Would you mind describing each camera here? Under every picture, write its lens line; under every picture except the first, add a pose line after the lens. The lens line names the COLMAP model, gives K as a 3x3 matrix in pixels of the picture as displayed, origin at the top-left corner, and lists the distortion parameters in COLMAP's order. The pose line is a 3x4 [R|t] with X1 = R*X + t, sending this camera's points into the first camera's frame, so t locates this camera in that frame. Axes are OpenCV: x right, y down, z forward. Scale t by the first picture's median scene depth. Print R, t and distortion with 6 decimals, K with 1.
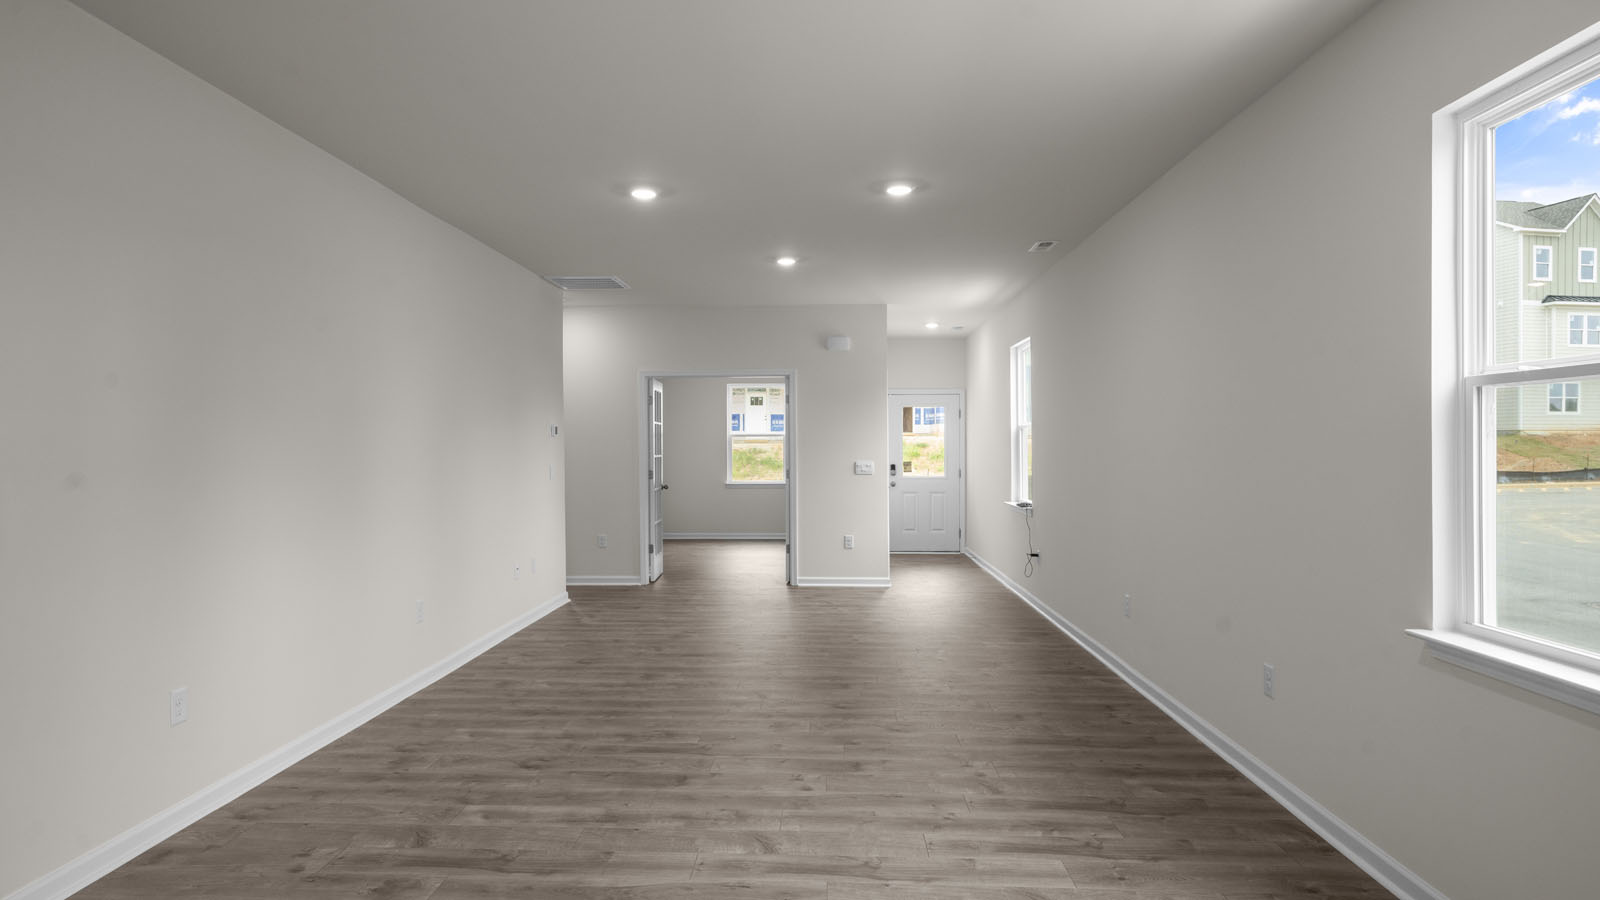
lens RADIAL K [[921.9, 0, 800.0], [0, 921.9, 450.0], [0, 0, 1]] dist [-0.002886, -0.000234]
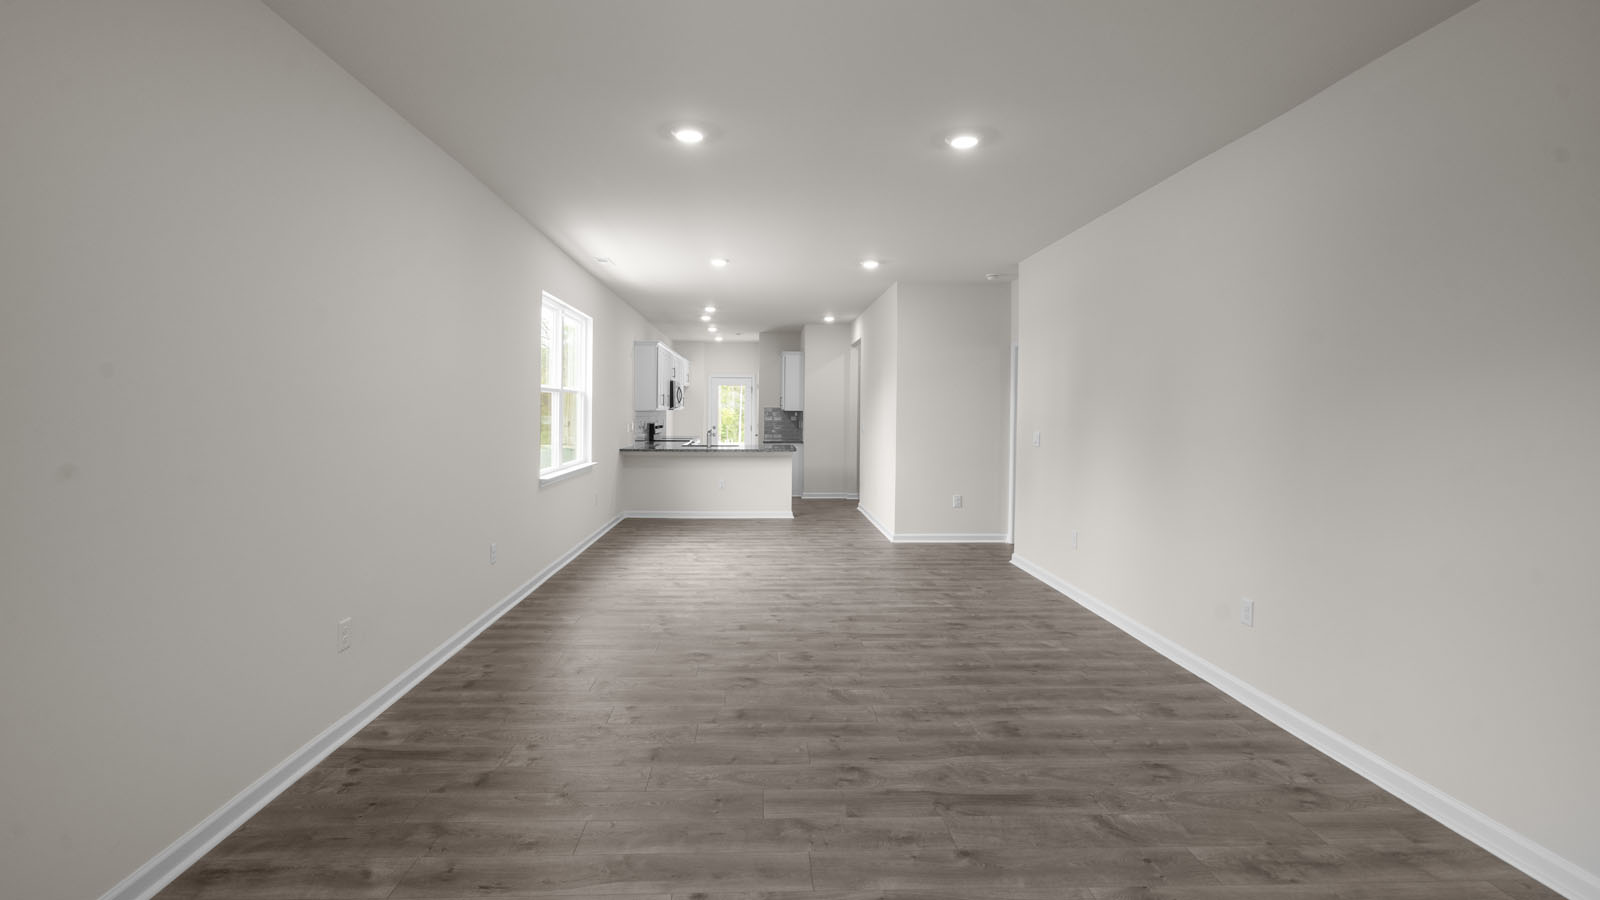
lens RADIAL K [[739.7, 0, 778.5], [0, 739.7, 416.1], [0, 0, 1]] dist [-0.015873, 0.010117]
pose [[-0.998178, -0.004906, -0.060131, 0.036601], [-0.005604, 0.999919, 0.011443, -0.006278], [0.060070, 0.011759, -0.998125, 1.052896]]
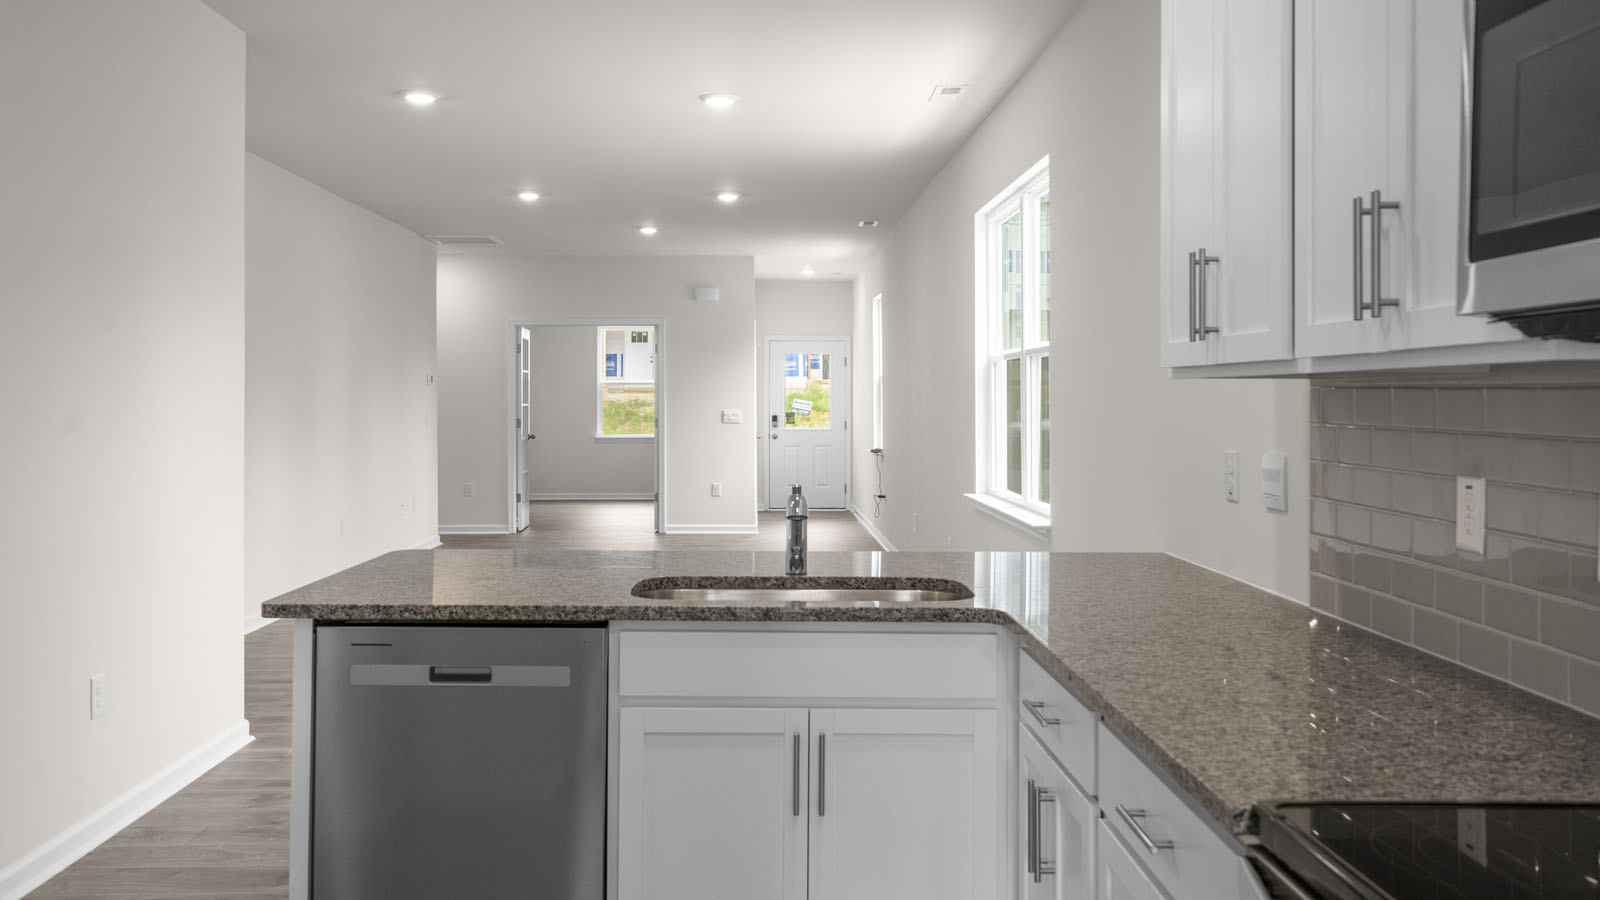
lens RADIAL K [[1353.3, 0, 773.9], [0, 1353.3, 393.5], [0, 0, 1]] dist [0.011186, 0.003936]
pose [[0.998839, 0.003647, 0.048029, 0.049475], [-0.003285, 0.999966, -0.007619, 0.005645], [-0.048055, 0.007452, 0.998817, -0.546231]]
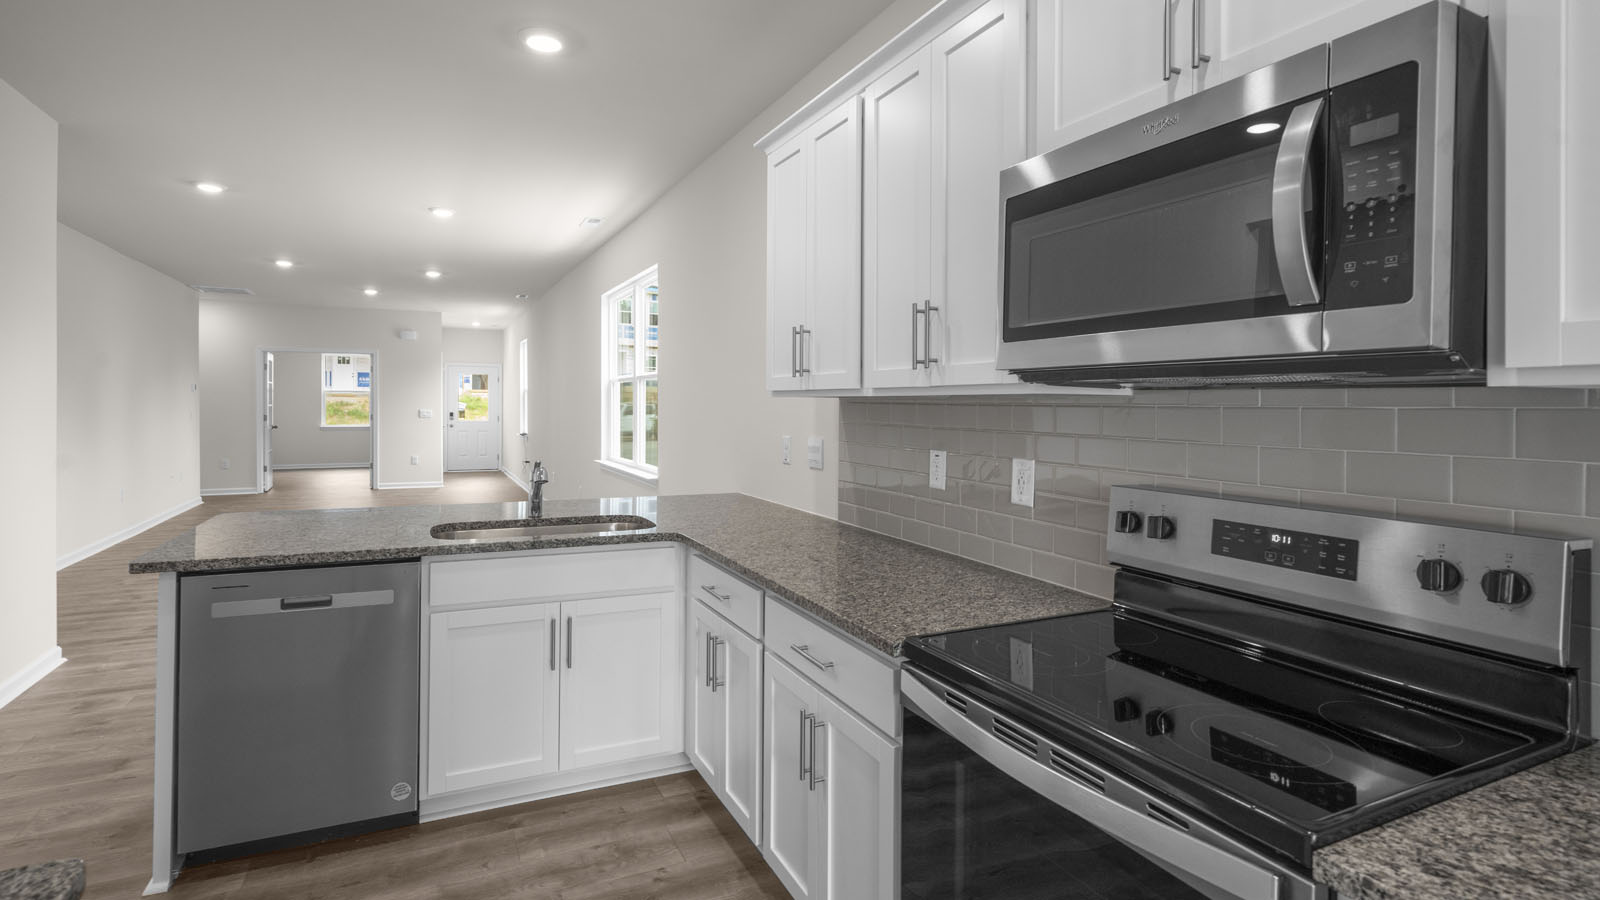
lens RADIAL K [[770.2, 0, 776.1], [0, 770.2, 407.0], [0, 0, 1]] dist [-0.000986, 0.001511]
pose [[0.892807, 0.006195, 0.450396, 0.011952], [-0.007257, 0.999973, 0.000633, 0.003270], [-0.450380, -0.003834, 0.892829, -0.519544]]
